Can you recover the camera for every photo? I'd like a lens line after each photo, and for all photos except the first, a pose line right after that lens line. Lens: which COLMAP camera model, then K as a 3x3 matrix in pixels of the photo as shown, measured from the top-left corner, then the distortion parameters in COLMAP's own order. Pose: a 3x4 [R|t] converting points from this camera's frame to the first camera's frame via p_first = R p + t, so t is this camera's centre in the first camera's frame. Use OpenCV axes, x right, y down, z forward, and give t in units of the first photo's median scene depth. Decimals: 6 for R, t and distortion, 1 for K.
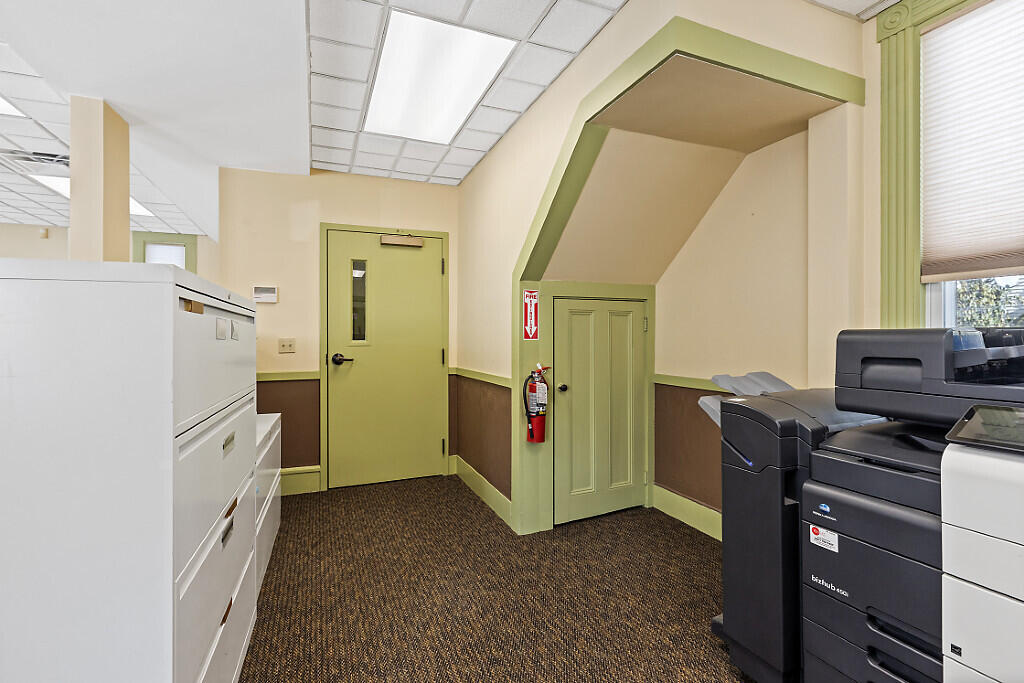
lens RADIAL K [[465.2, 0, 501.7], [0, 465.2, 343.0], [0, 0, 1]] dist [0.000704, -0.000223]
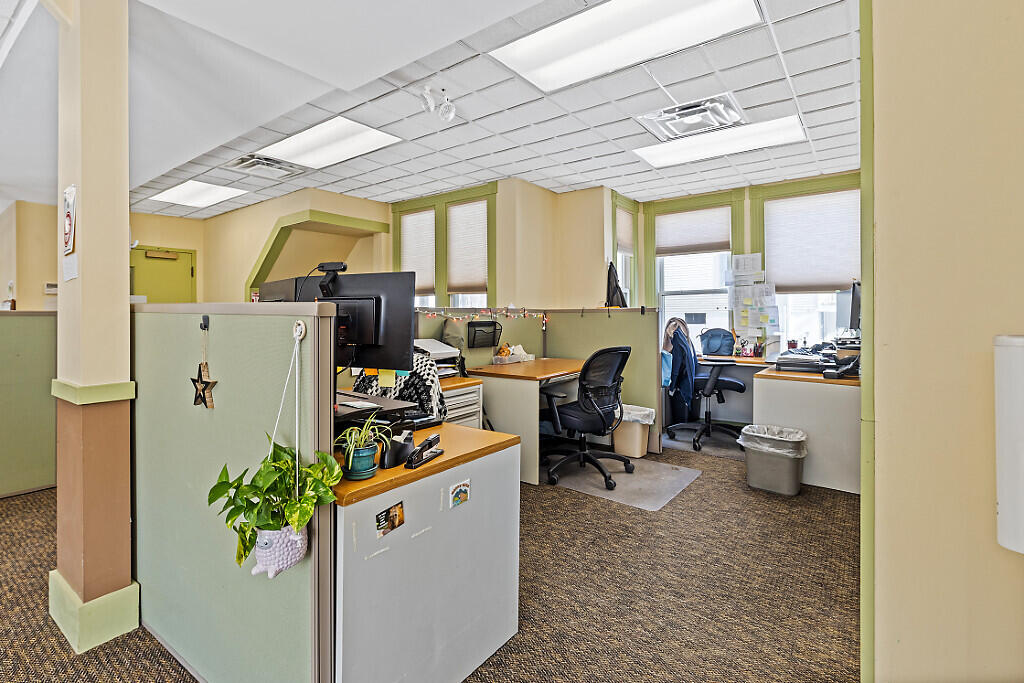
lens RADIAL K [[500.7, 0, 530.9], [0, 500.7, 320.1], [0, 0, 1]] dist [0.002484, -0.000177]
pose [[0.847317, -0.009654, 0.531000, -0.061625], [0.011411, 0.999935, -0.000029, 0.013476], [-0.530965, 0.006084, 0.847372, -1.117803]]
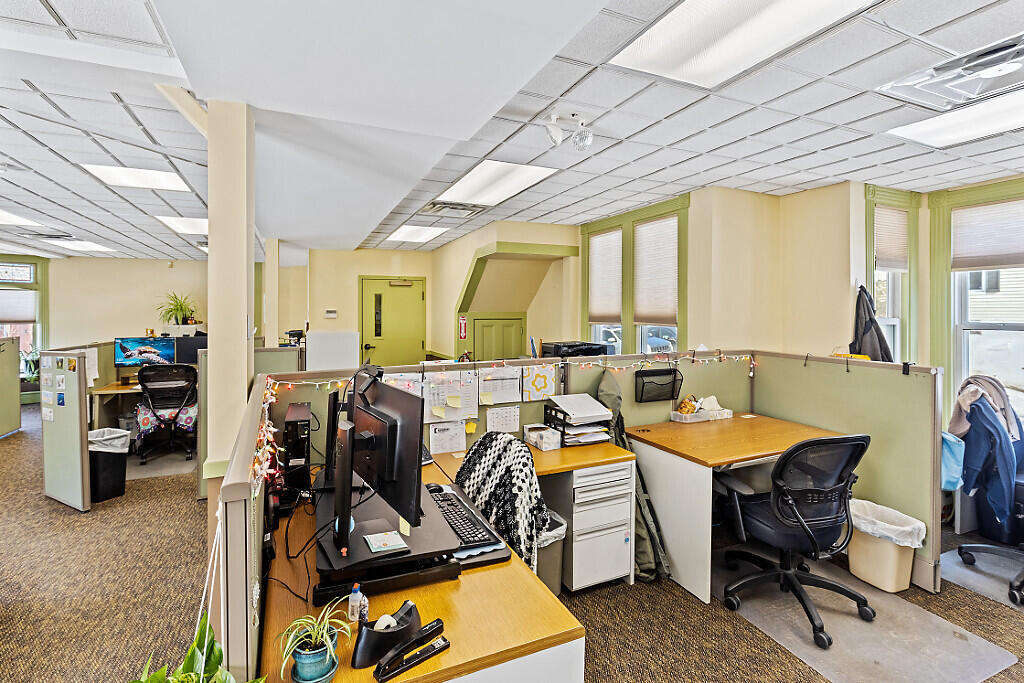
lens RADIAL K [[491.1, 0, 498.9], [0, 491.1, 314.2], [0, 0, 1]] dist [0.001270, -0.000149]
pose [[0.999948, 0.000456, 0.010193, 0.164099], [-0.000487, 0.999996, 0.002950, -0.103962], [-0.010192, -0.002955, 0.999944, -1.009968]]
